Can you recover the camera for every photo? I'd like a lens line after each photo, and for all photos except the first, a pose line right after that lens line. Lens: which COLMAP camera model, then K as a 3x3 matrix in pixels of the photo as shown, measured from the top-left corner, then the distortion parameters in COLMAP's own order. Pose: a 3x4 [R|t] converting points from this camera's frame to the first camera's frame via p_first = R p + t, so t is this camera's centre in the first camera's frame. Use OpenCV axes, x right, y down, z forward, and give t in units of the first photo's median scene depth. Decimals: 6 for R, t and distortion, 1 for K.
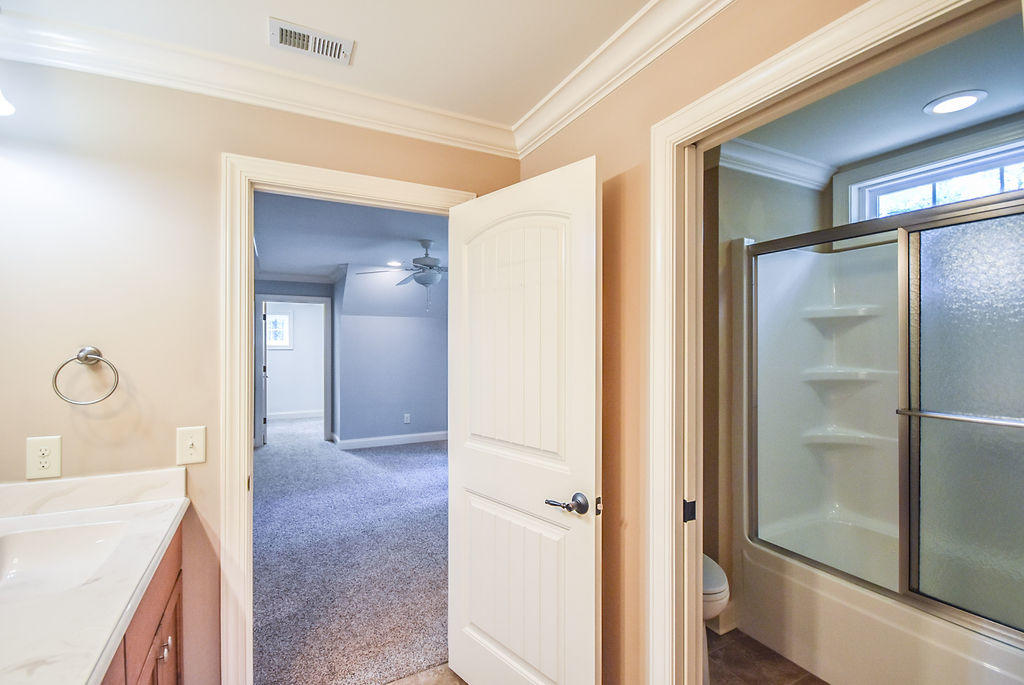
lens RADIAL K [[457.0, 0, 511.3], [0, 457.0, 344.3], [0, 0, 1]] dist [-0.002835, -0.000520]
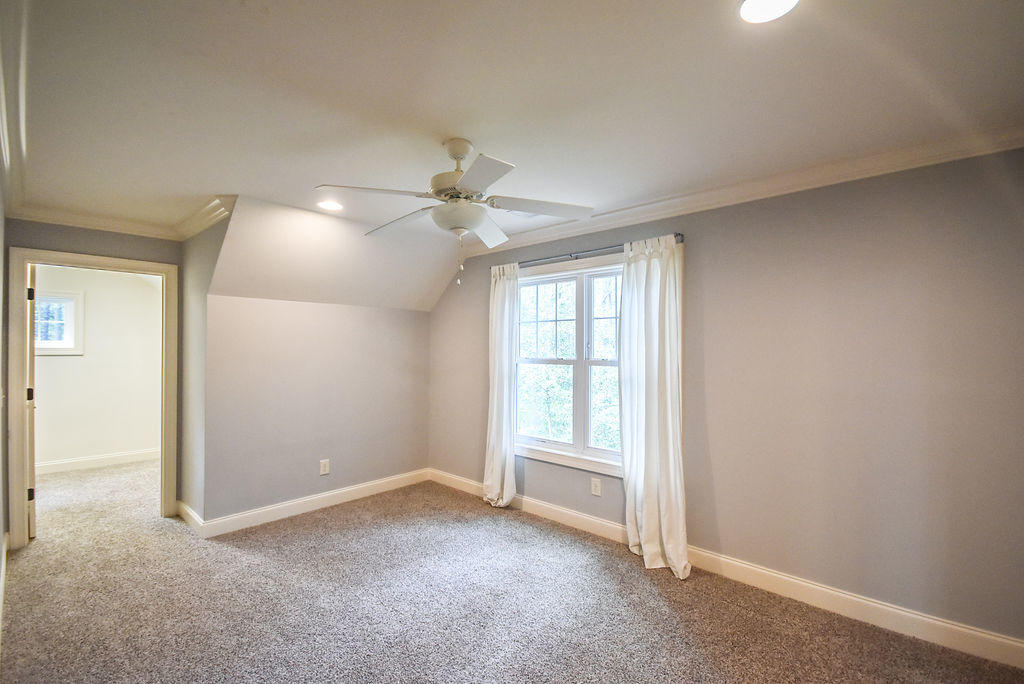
lens RADIAL K [[450.5, 0, 508.5], [0, 450.5, 343.2], [0, 0, 1]] dist [0.021591, -0.021575]
pose [[0.943058, 0.006415, 0.332566, -0.202590], [-0.002910, 0.999935, -0.011037, 0.001174], [-0.332615, 0.009441, 0.943016, 0.345640]]
